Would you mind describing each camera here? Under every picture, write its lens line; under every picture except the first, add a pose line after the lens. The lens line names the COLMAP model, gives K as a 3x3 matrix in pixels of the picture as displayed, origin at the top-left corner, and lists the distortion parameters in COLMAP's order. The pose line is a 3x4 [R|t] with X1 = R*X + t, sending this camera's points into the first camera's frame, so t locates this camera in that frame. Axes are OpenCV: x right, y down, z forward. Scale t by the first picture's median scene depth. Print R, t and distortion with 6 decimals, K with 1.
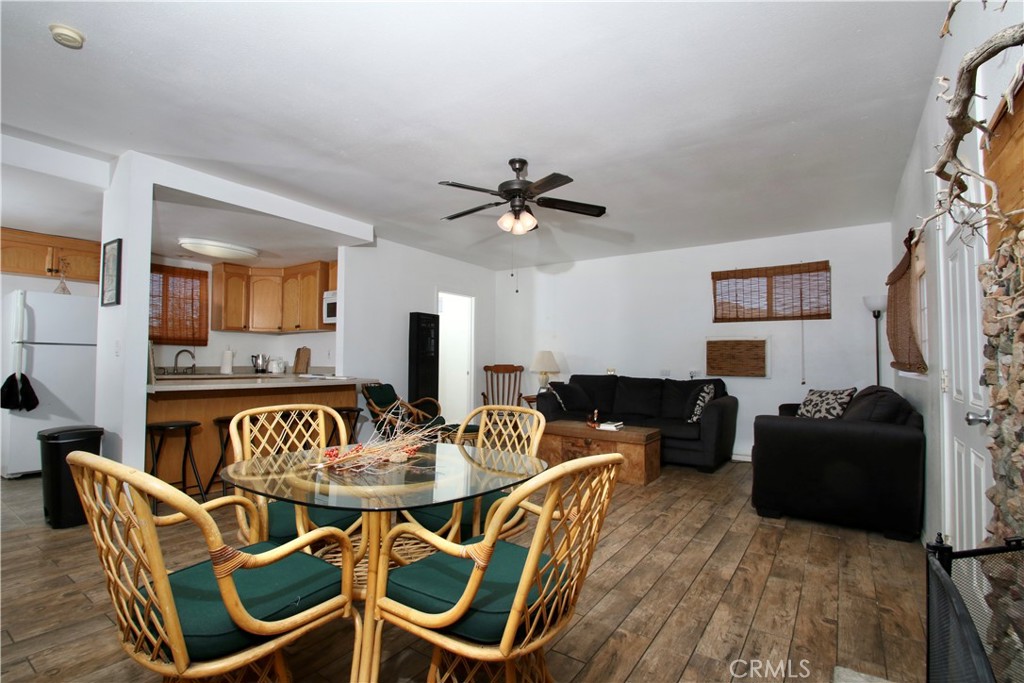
lens RADIAL K [[472.3, 0, 509.2], [0, 472.3, 345.9], [0, 0, 1]] dist [0.000425, -0.009287]
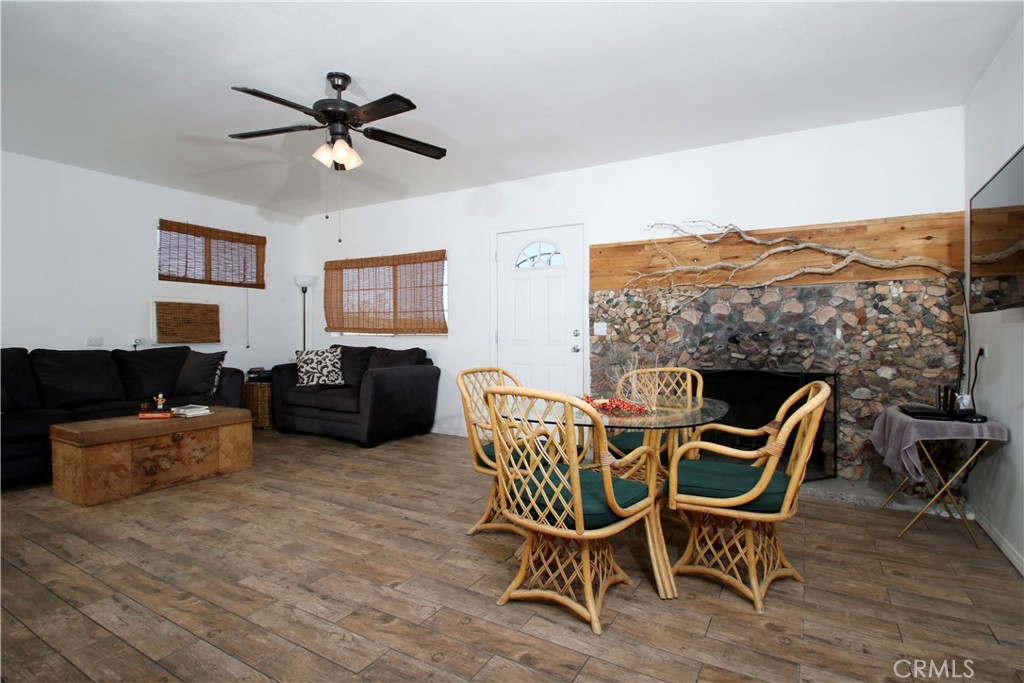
lens RADIAL K [[510.8, 0, 511.8], [0, 510.8, 346.2], [0, 0, 1]] dist [0.001342, -0.011176]
pose [[-0.084456, -0.037932, 0.995705, -0.652703], [-0.036099, 0.998736, 0.034985, 0.016872], [-0.995773, -0.032990, -0.085719, 0.559060]]
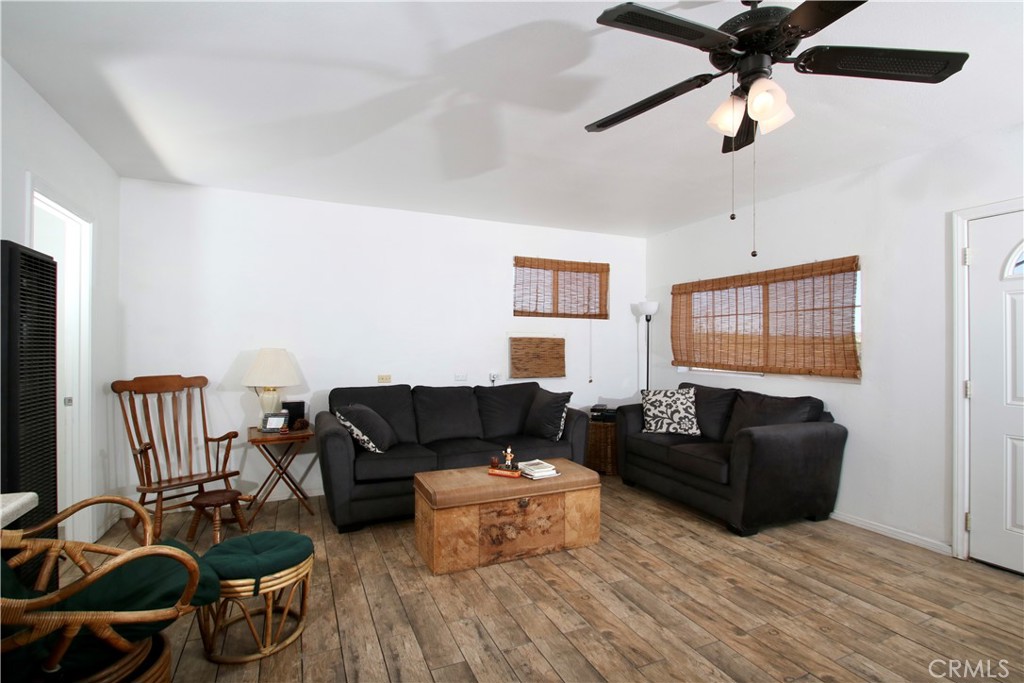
lens RADIAL K [[472.3, 0, 509.2], [0, 472.3, 345.9], [0, 0, 1]] dist [0.000425, -0.009287]
pose [[0.517562, -0.008189, 0.855606, -0.377400], [-0.026059, 0.999339, 0.025328, -0.020547], [-0.855249, -0.035405, 0.517007, 0.699194]]
